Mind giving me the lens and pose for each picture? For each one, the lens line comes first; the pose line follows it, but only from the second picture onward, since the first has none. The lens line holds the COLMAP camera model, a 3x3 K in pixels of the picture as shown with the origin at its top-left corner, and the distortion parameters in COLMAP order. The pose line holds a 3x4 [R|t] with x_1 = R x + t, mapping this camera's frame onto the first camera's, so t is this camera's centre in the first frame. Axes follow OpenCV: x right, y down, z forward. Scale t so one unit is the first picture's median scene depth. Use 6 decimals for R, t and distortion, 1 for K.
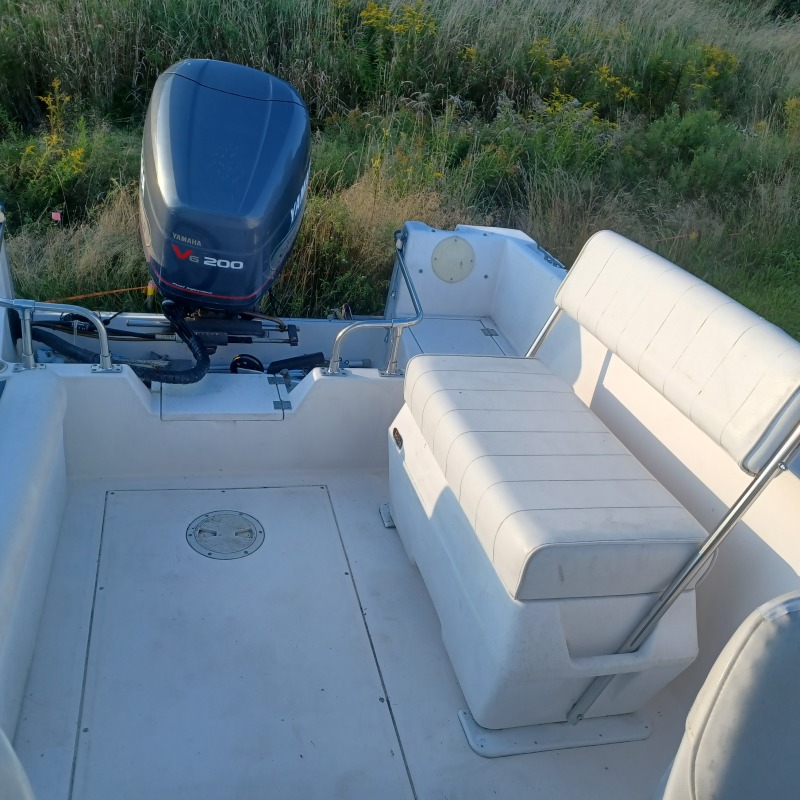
lens RADIAL K [[765.2, 0, 397.3], [0, 765.2, 383.2], [0, 0, 1]] dist [0.106800, -0.182386]
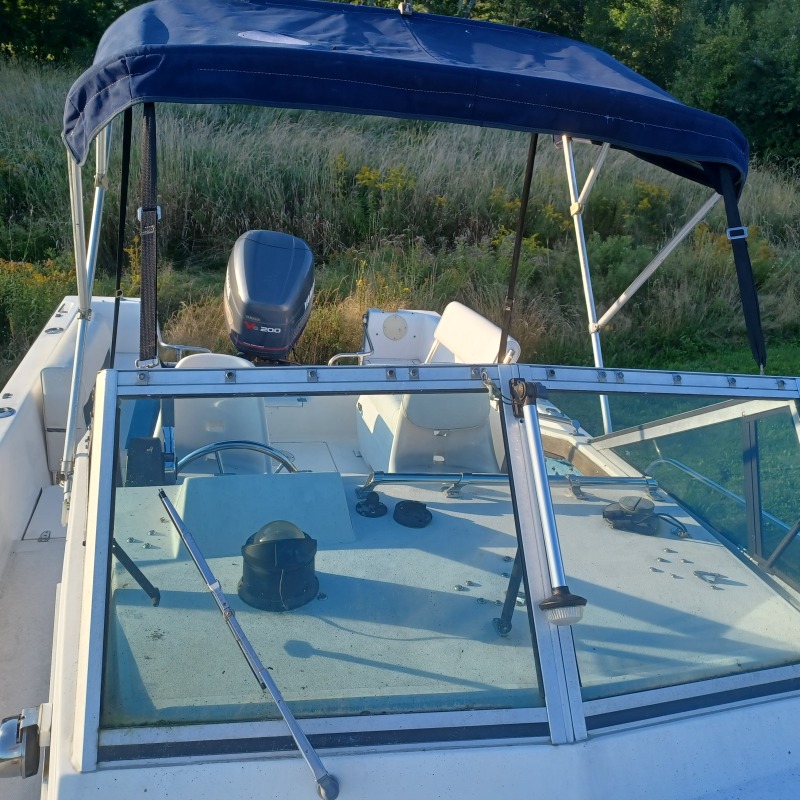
lens RADIAL K [[765.2, 0, 397.3], [0, 765.2, 383.2], [0, 0, 1]] dist [0.106800, -0.182386]
pose [[0.998986, -0.041775, -0.016779, 0.034297], [0.038583, 0.986524, -0.159005, 0.084756], [0.023196, 0.158197, 0.987135, -0.251493]]
